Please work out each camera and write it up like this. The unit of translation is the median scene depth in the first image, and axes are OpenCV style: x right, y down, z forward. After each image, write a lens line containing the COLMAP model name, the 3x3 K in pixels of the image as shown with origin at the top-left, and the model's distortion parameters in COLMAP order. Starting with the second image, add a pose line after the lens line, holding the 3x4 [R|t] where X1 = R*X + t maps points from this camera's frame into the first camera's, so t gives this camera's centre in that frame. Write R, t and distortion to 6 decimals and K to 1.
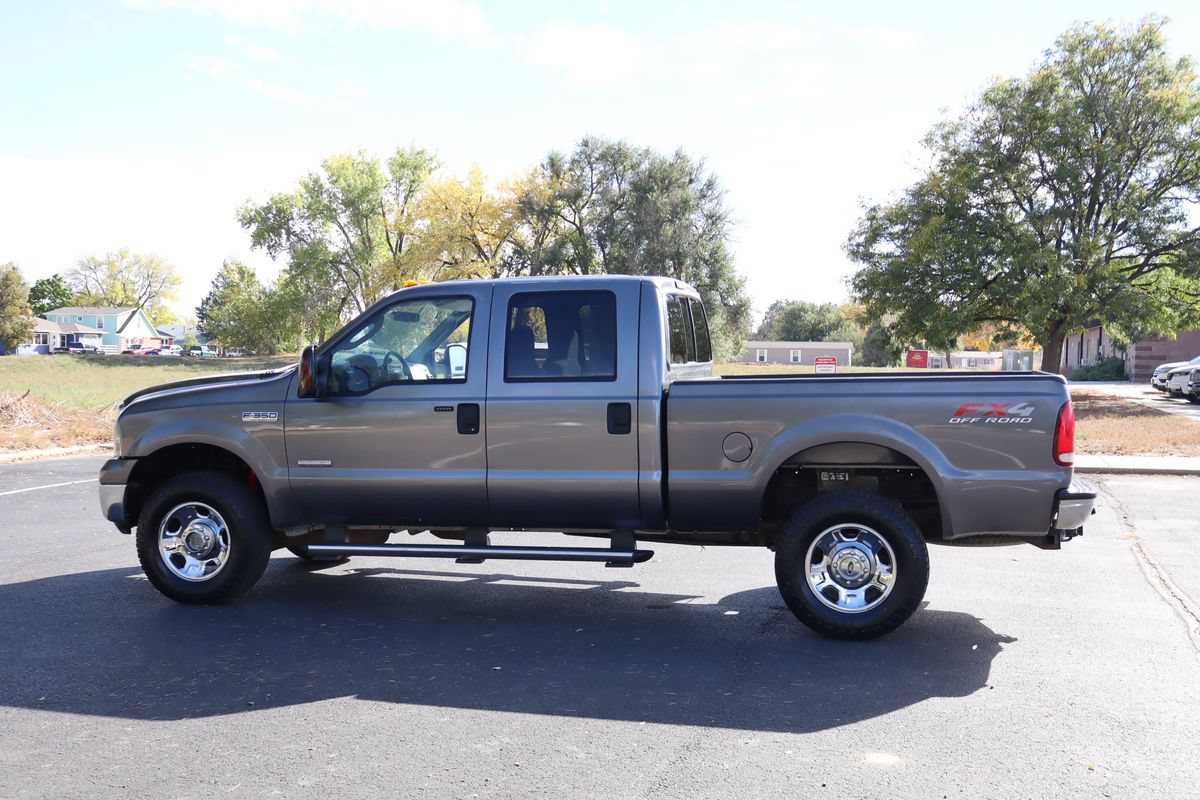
lens RADIAL K [[1307.1, 0, 600.0], [0, 1307.1, 400.0], [0, 0, 1]] dist [-0.005115, 0.004203]
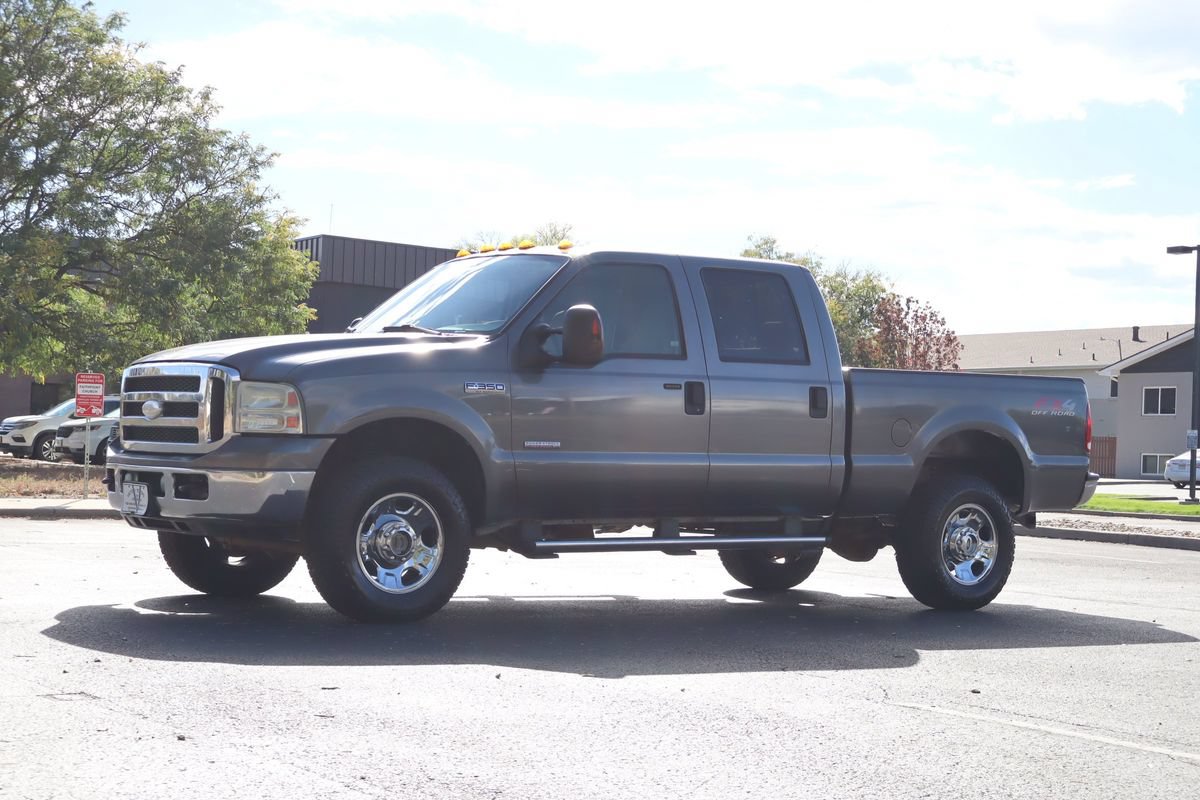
lens RADIAL K [[2004.7, 0, 600.0], [0, 2004.7, 400.0], [0, 0, 1]] dist [0.017951, -0.110917]
pose [[0.648919, 0.039110, 0.759852, -0.242743], [-0.004809, 0.998869, -0.047306, 0.016508], [-0.760842, 0.027044, 0.648373, 0.025359]]
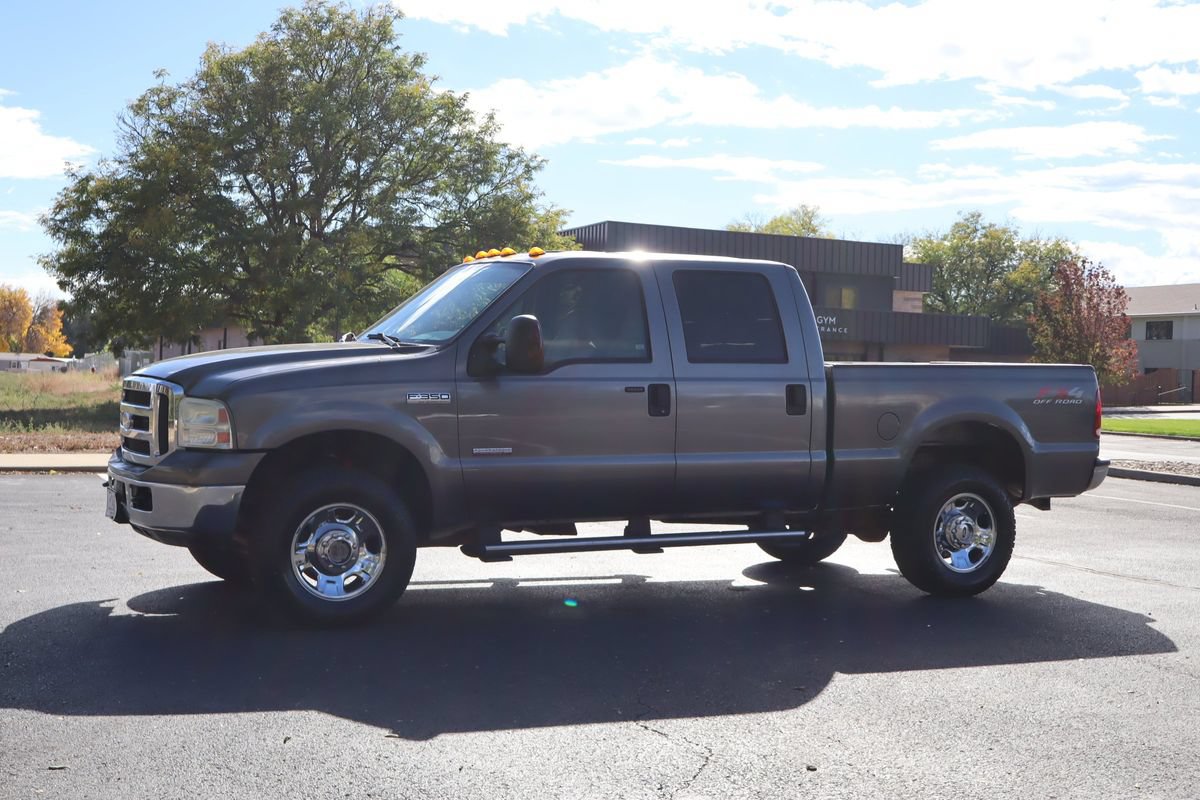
lens RADIAL K [[1519.0, 0, 600.0], [0, 1519.0, 400.0], [0, 0, 1]] dist [-0.008383, 0.033205]
pose [[0.770311, 0.004343, 0.637653, -0.165421], [0.000752, 0.999970, -0.007719, 0.004489], [-0.637667, 0.006426, 0.770285, 0.035531]]
